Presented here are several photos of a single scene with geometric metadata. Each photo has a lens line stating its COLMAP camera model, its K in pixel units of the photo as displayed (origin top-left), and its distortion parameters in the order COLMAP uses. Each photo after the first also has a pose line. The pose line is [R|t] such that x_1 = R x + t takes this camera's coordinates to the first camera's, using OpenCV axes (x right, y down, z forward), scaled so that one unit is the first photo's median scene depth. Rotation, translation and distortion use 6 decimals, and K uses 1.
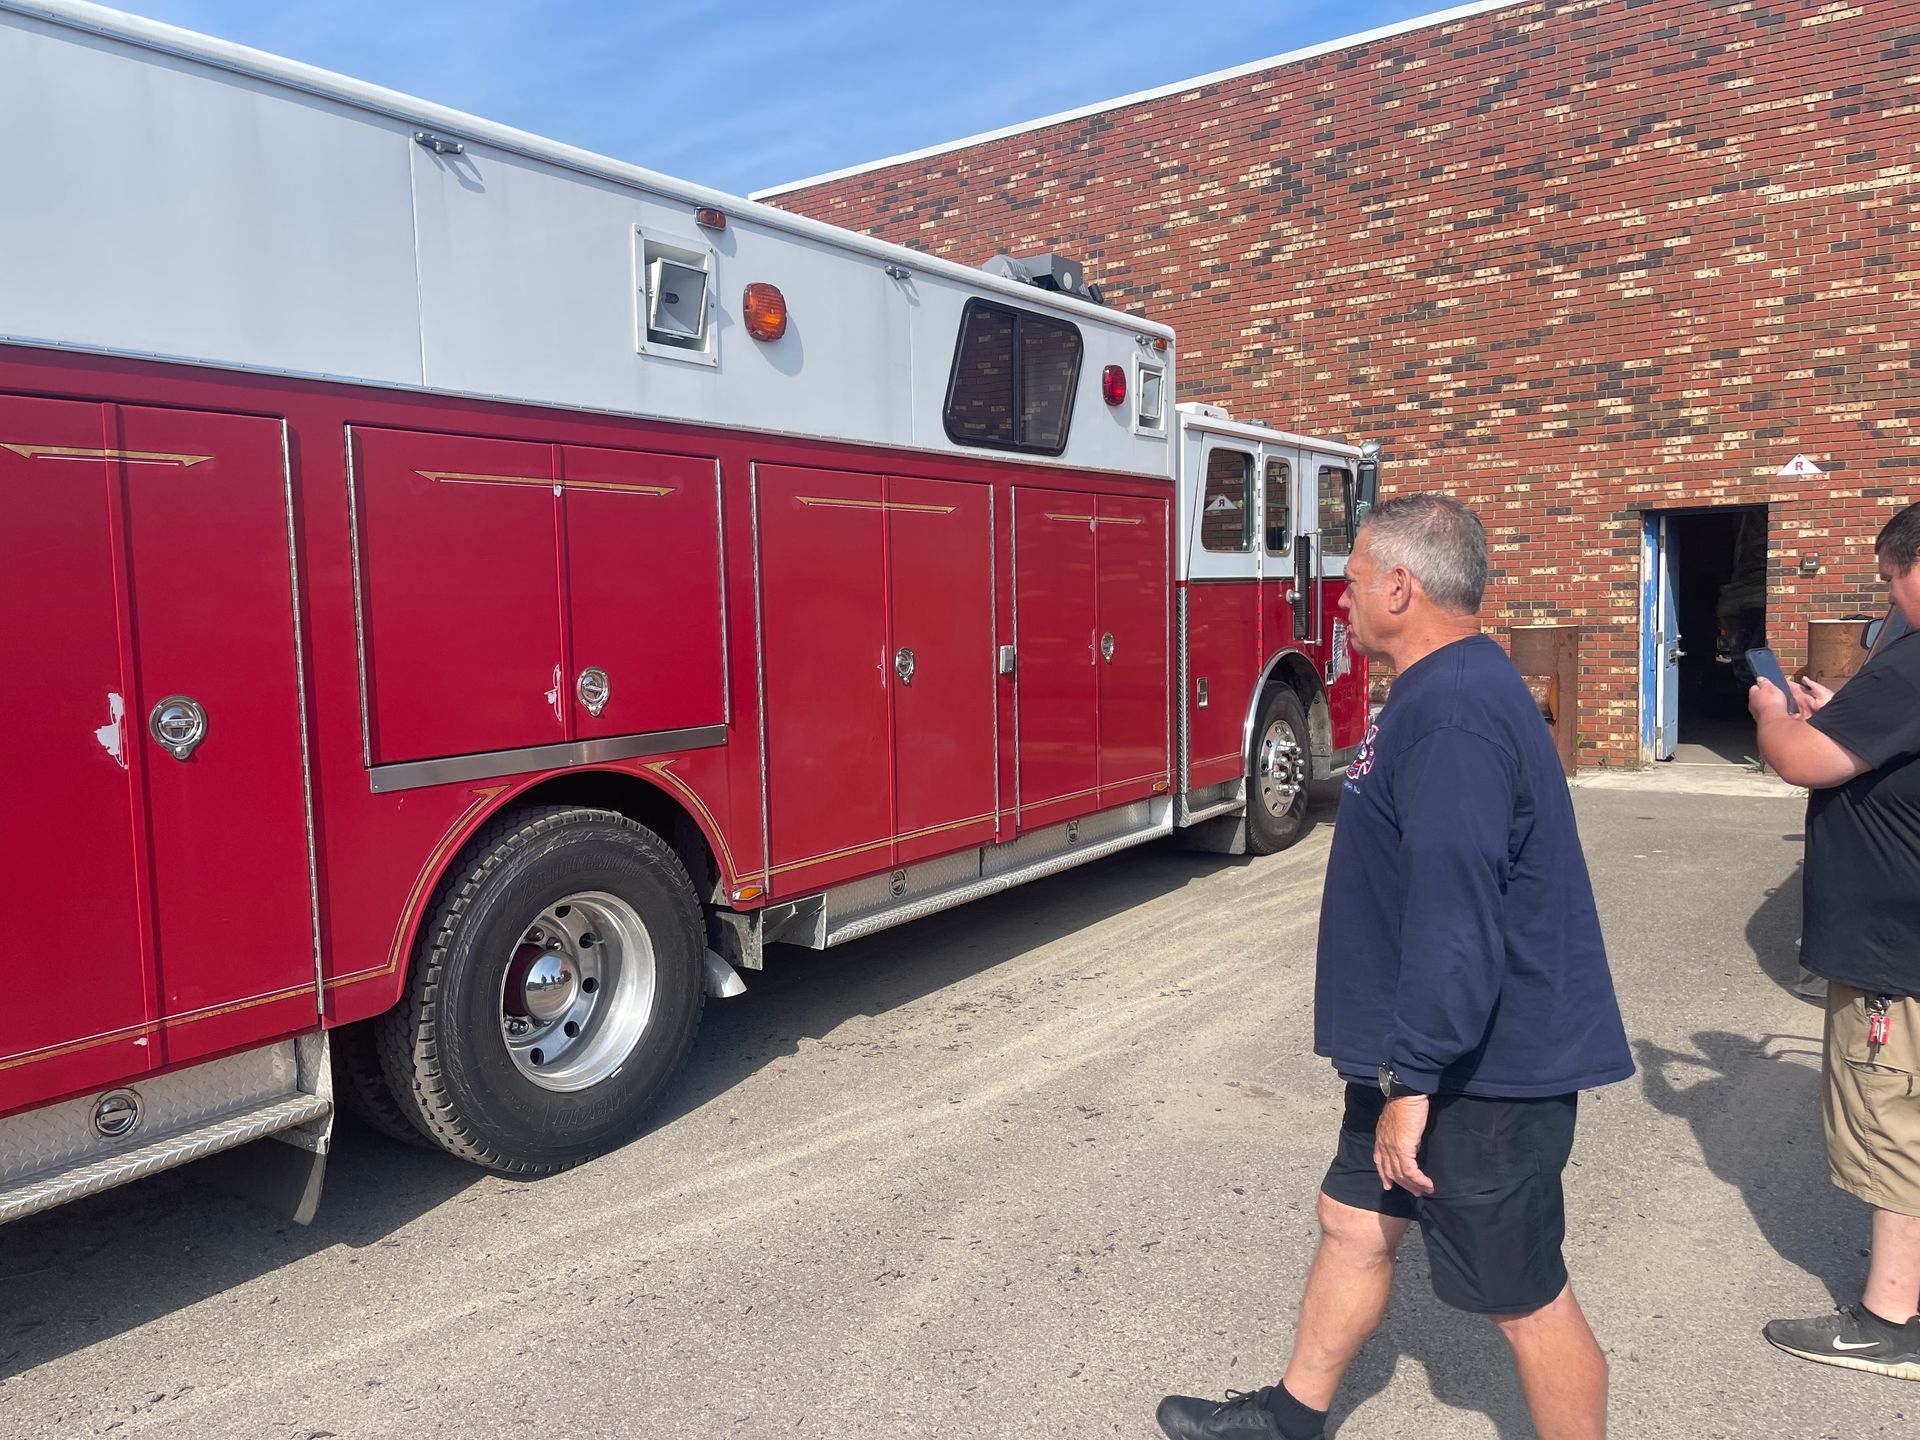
lens RADIAL K [[1539.3, 0, 955.1], [0, 1539.3, 722.3], [0, 0, 1]] dist [0.026408, -0.012260]
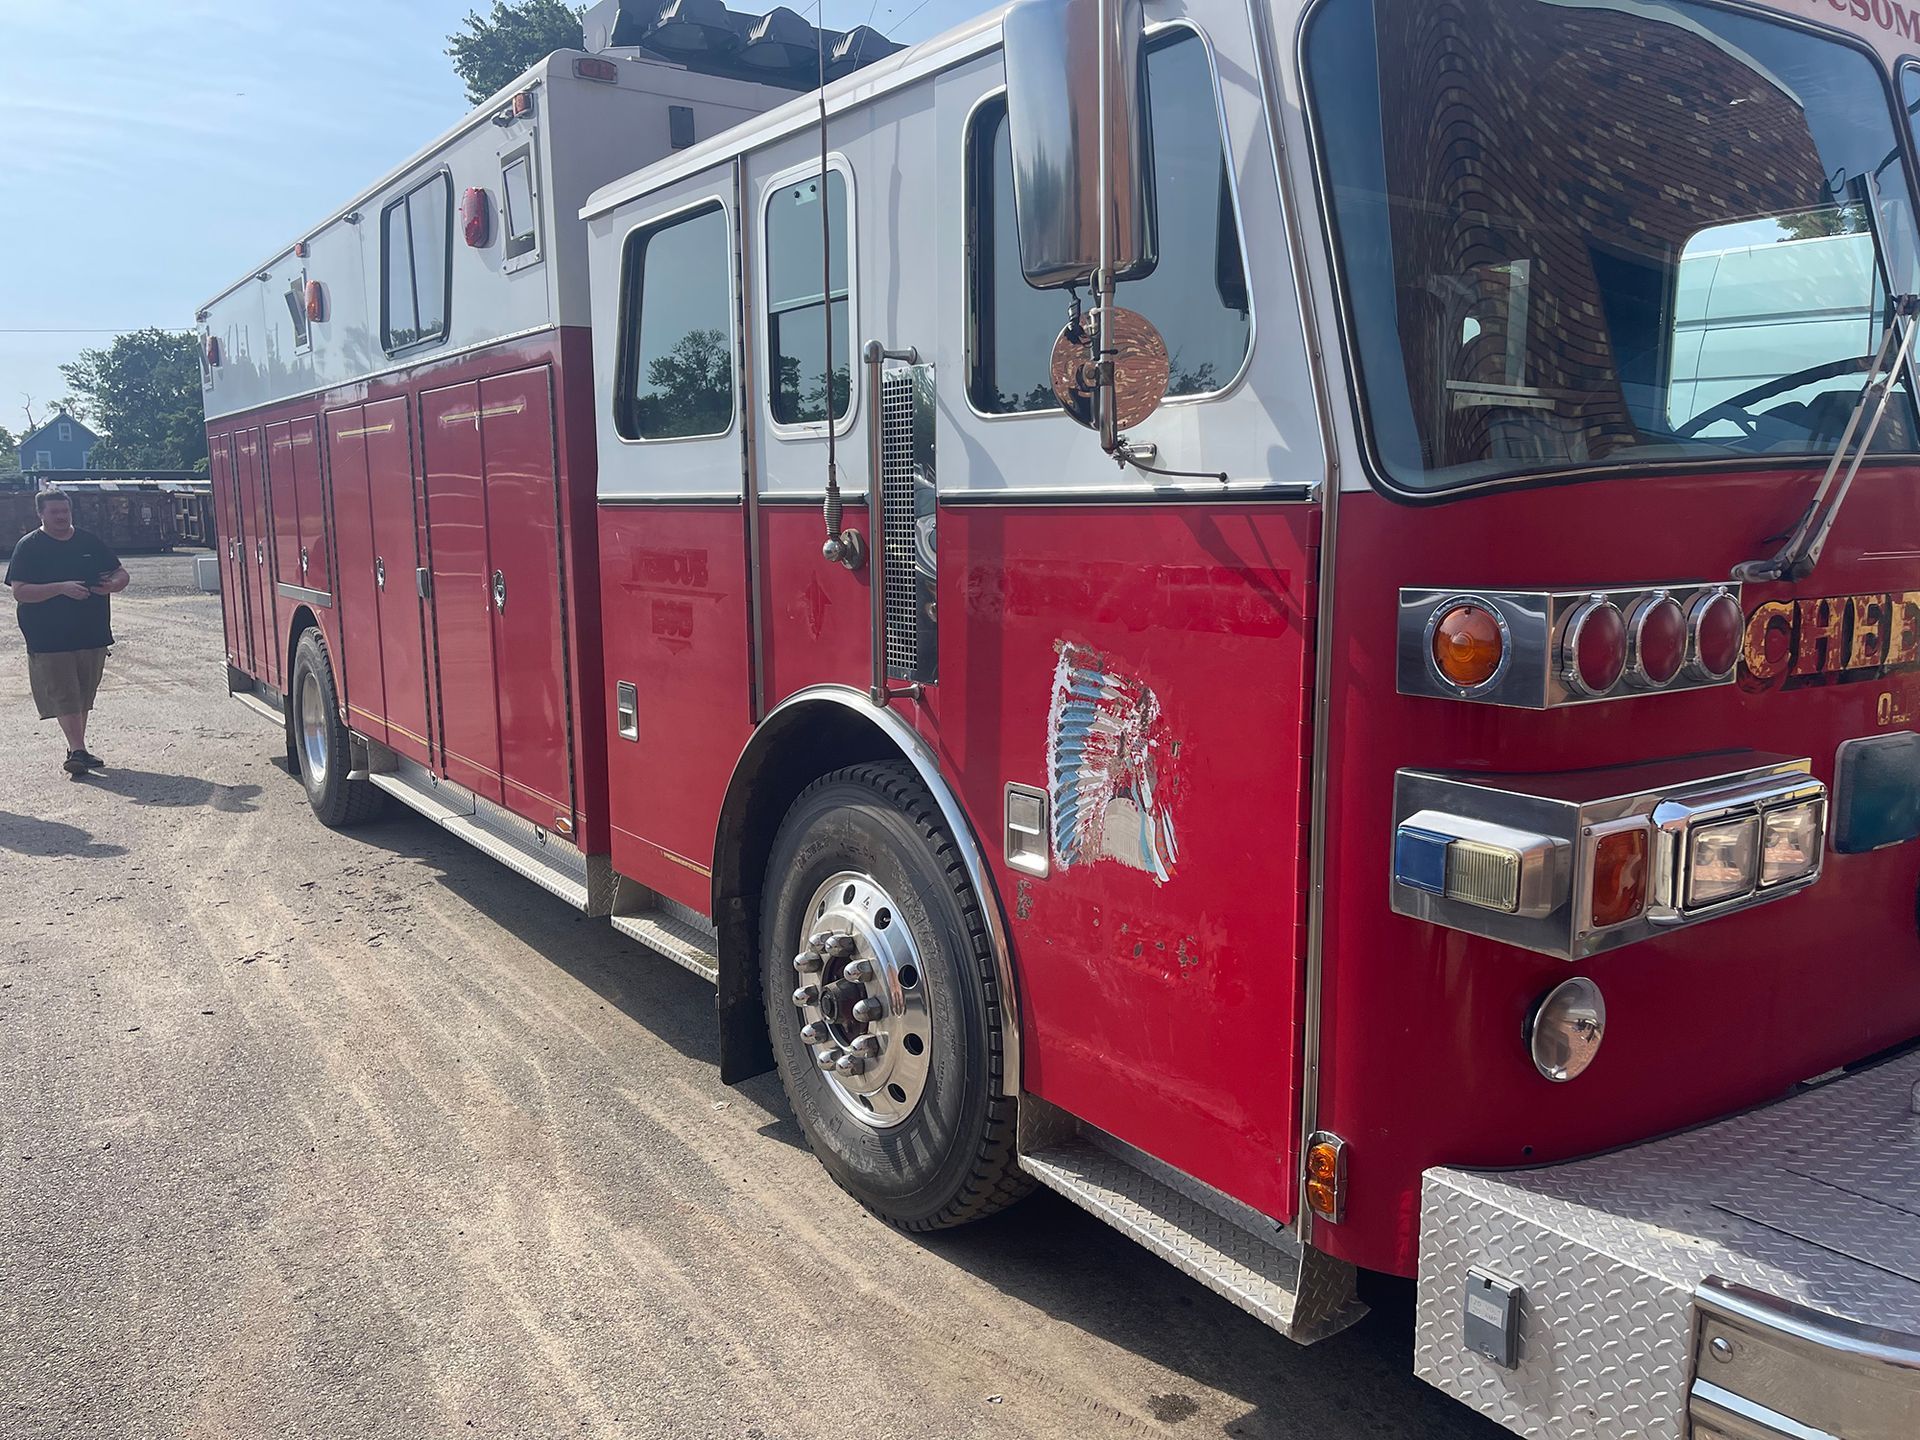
lens RADIAL K [[1539.3, 0, 956.8], [0, 1539.3, 719.5], [0, 0, 1]] dist [0.026408, -0.012260]
pose [[-0.376304, 0.159255, -0.912706, 0.758569], [-0.072113, 0.977093, 0.200221, -0.163721], [0.923686, 0.141162, -0.356200, 1.611665]]
